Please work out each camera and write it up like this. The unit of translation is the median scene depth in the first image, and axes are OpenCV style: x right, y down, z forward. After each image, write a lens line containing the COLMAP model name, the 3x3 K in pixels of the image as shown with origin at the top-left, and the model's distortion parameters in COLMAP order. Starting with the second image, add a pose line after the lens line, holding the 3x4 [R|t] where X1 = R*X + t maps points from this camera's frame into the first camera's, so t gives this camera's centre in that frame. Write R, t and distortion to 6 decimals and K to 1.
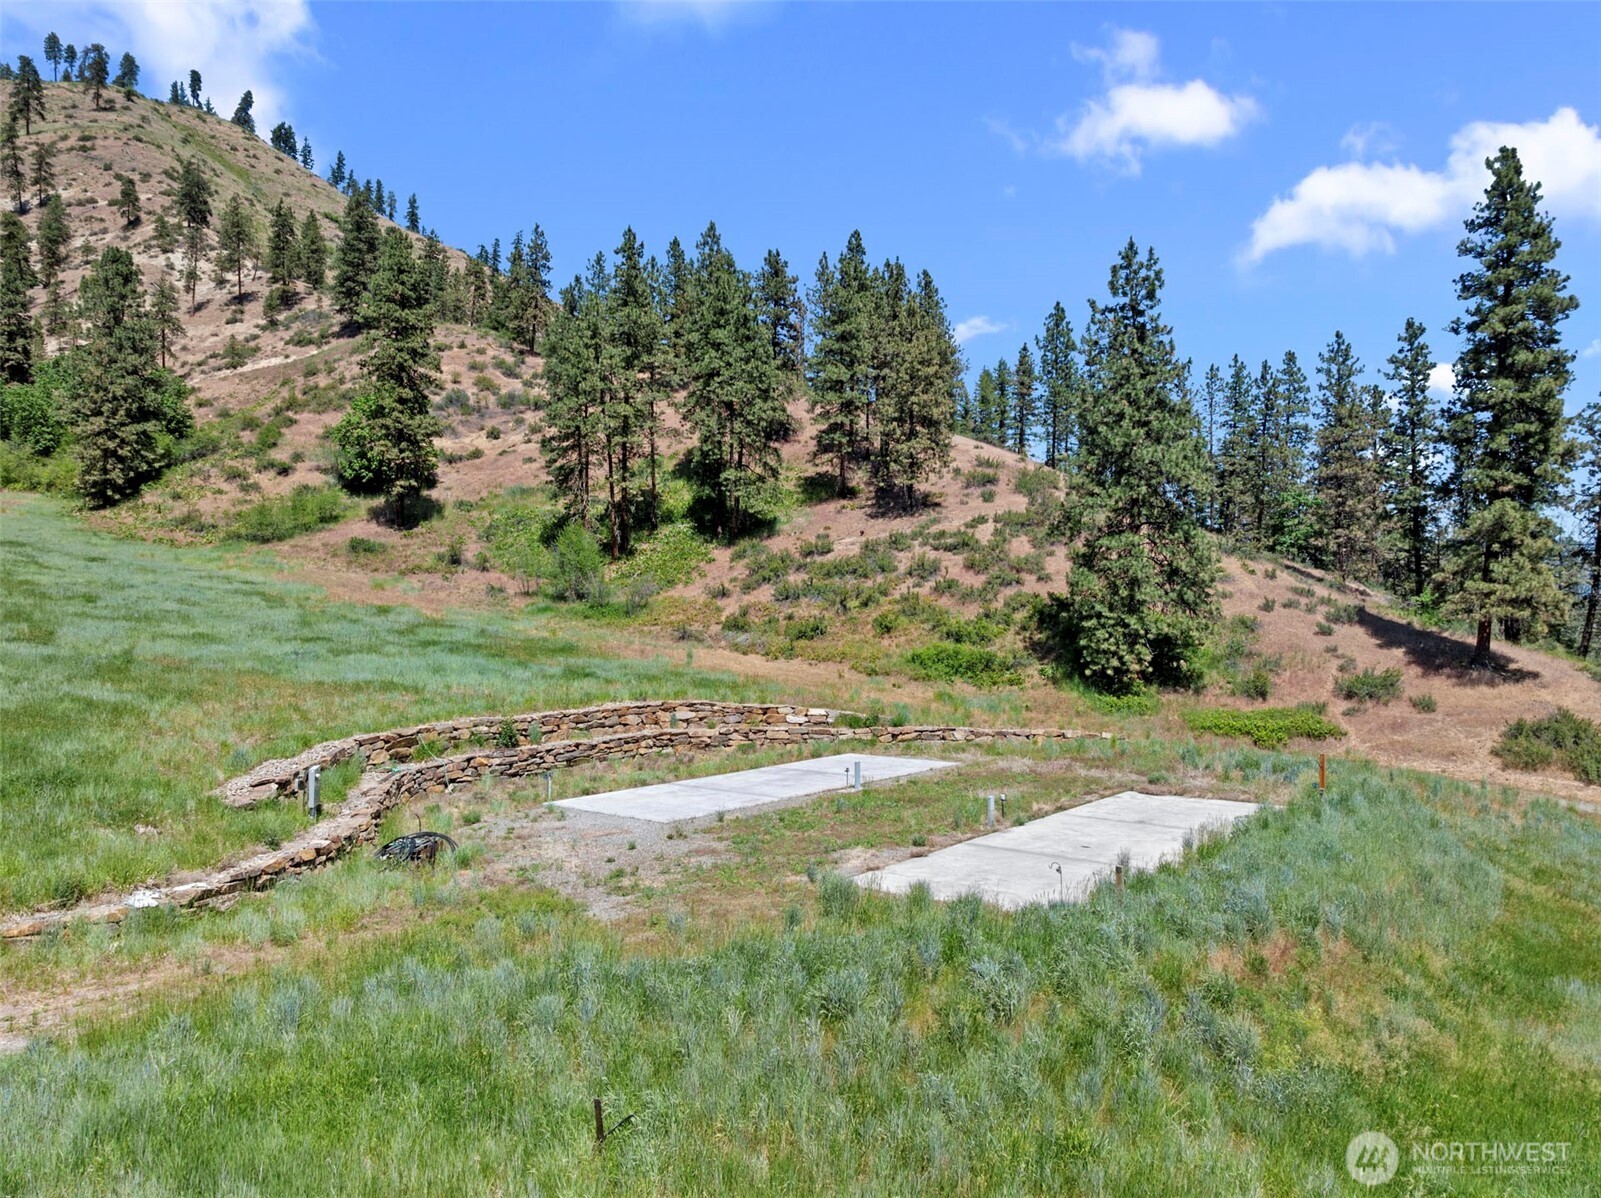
lens RADIAL K [[1124.8, 0, 806.7], [0, 1124.8, 599.1], [0, 0, 1]] dist [-0.046268, 0.014108]
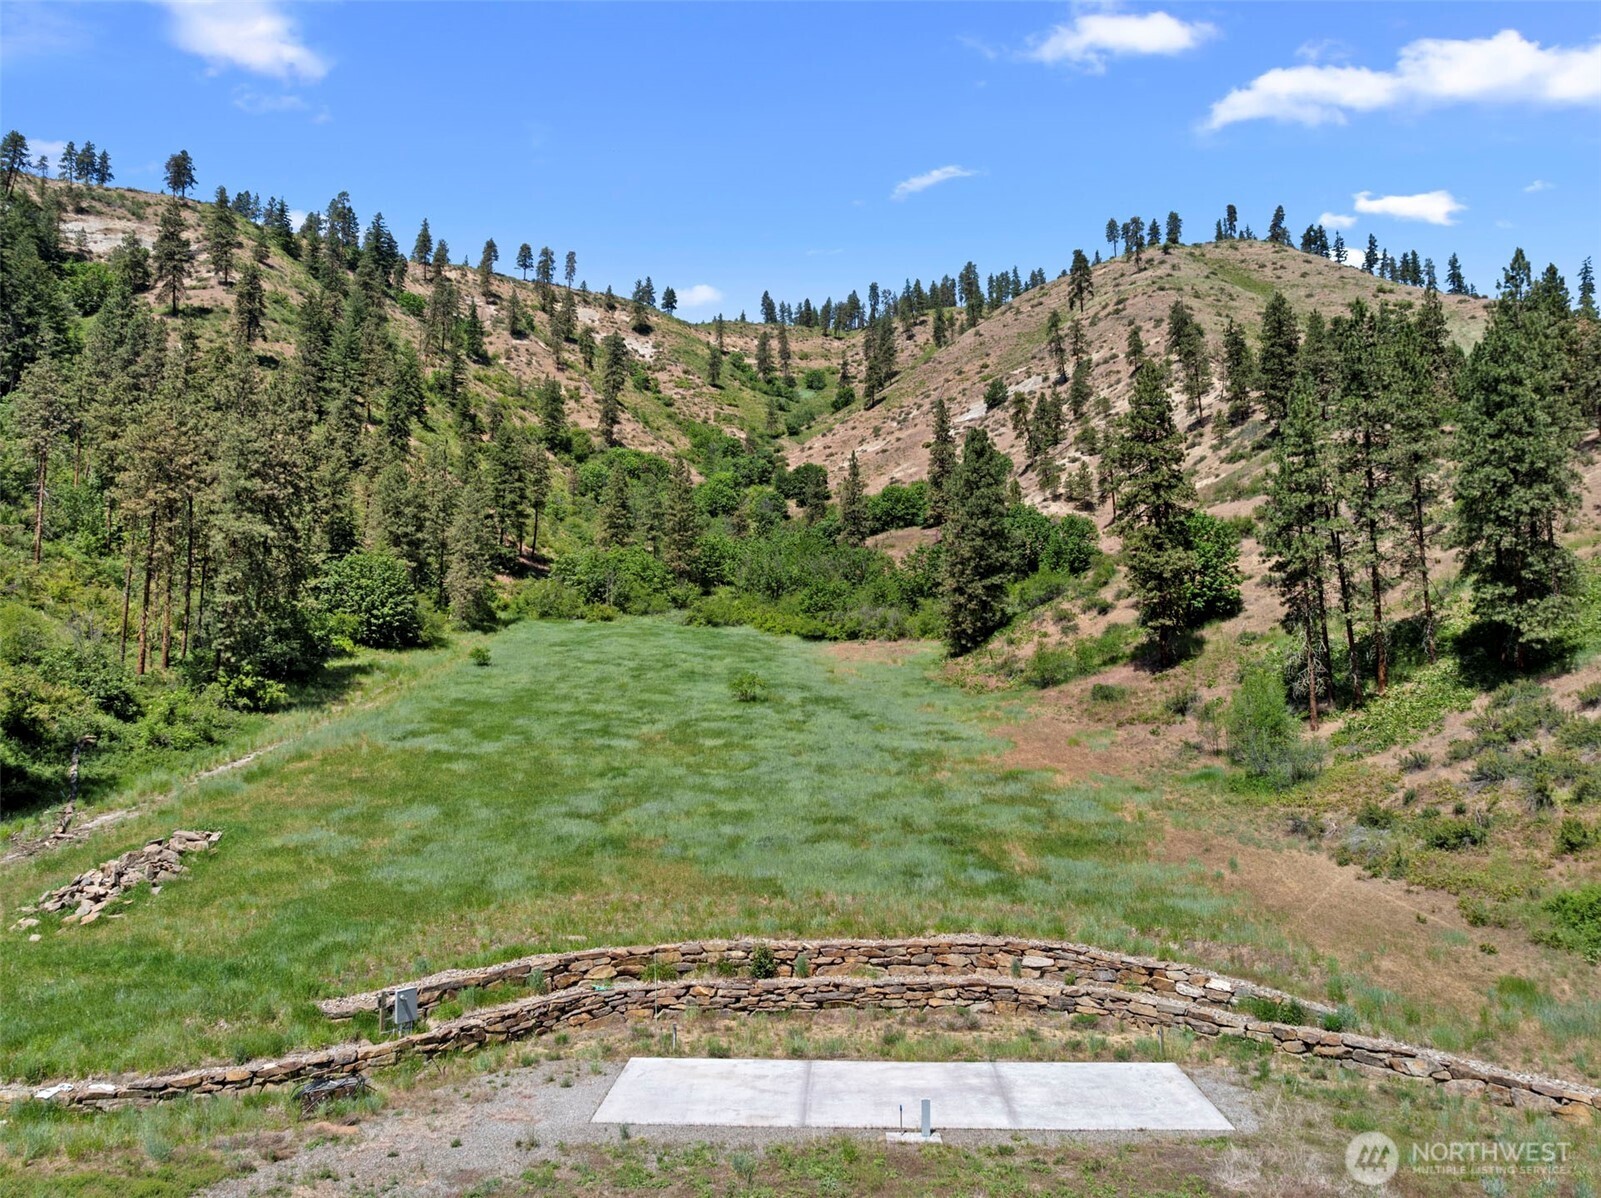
lens RADIAL K [[1124.8, 0, 799.4], [0, 1124.8, 600.0], [0, 0, 1]] dist [-0.046268, 0.014108]
pose [[0.578668, -0.075991, -0.812015, 0.224509], [0.013849, 0.996422, -0.083379, -0.044325], [0.815446, 0.037003, 0.577650, 0.181757]]
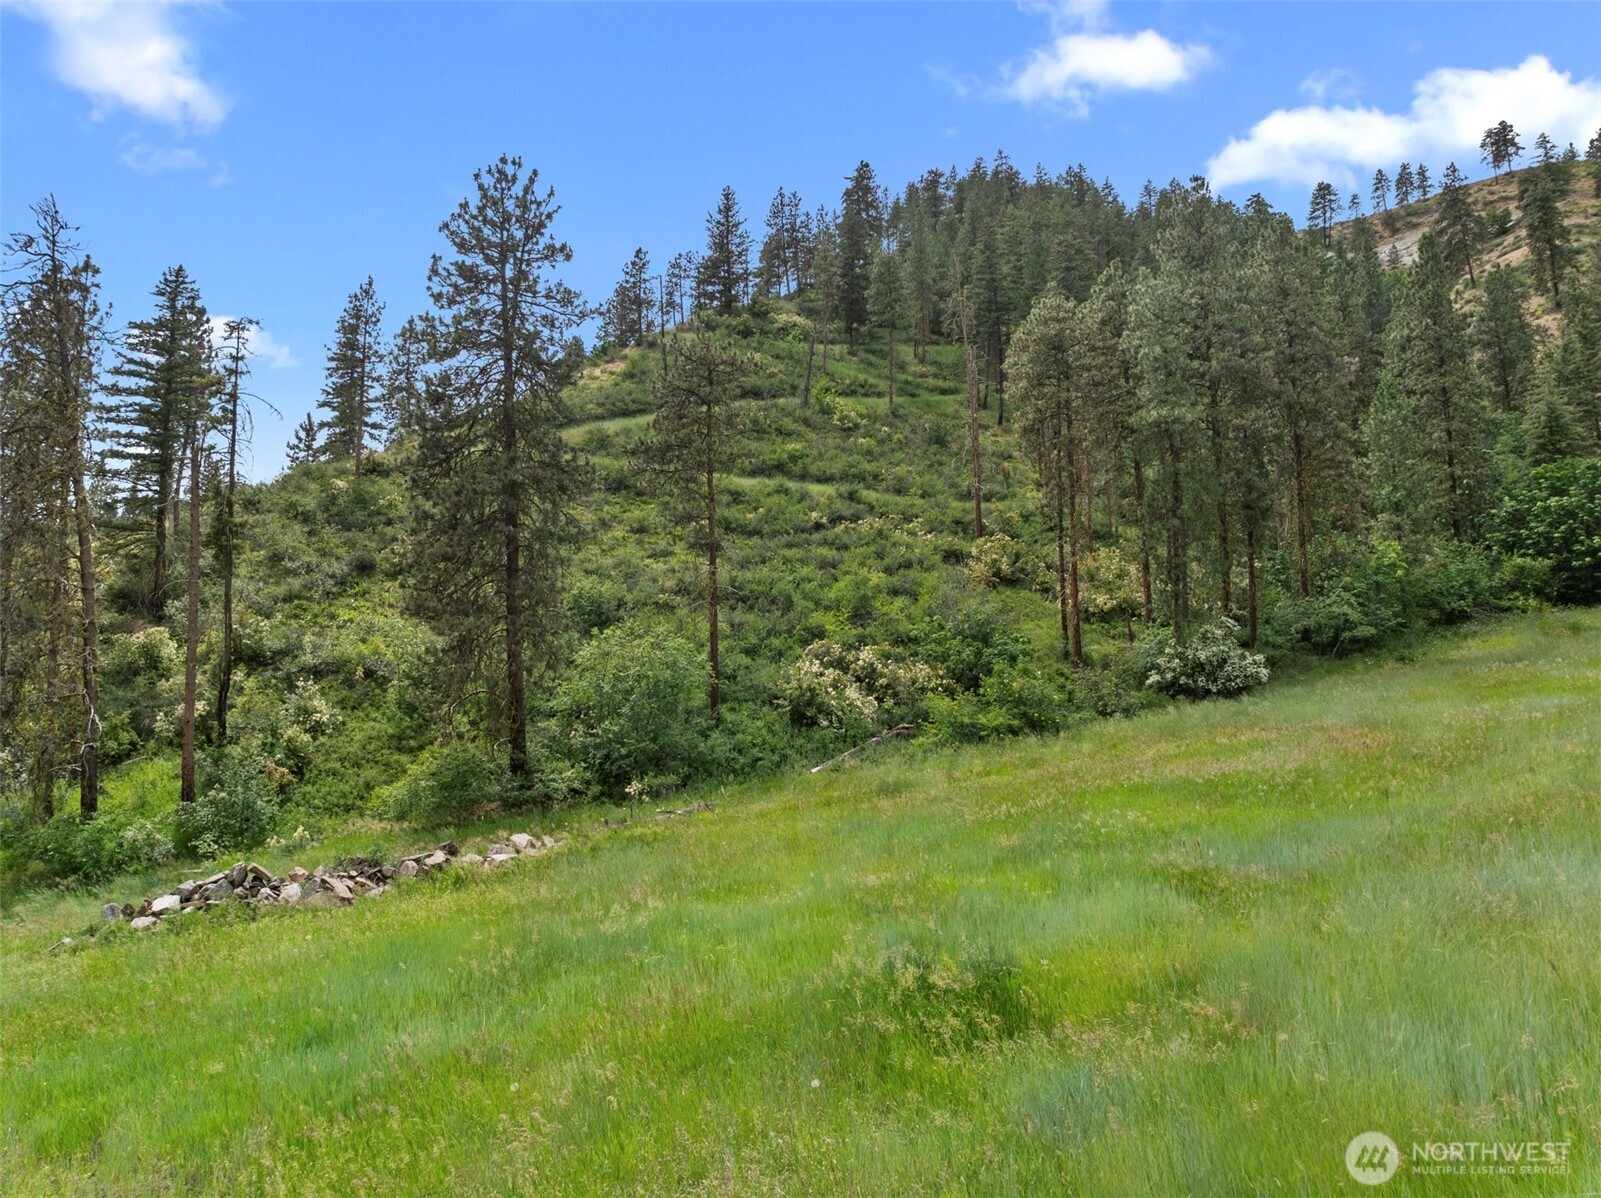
lens RADIAL K [[1124.8, 0, 802.5], [0, 1124.8, 596.5], [0, 0, 1]] dist [-0.046268, 0.014108]
pose [[-0.559506, -0.128498, -0.818805, -0.148579], [0.011426, 0.986619, -0.162641, -0.000200], [0.828748, -0.100354, -0.550551, 0.464637]]
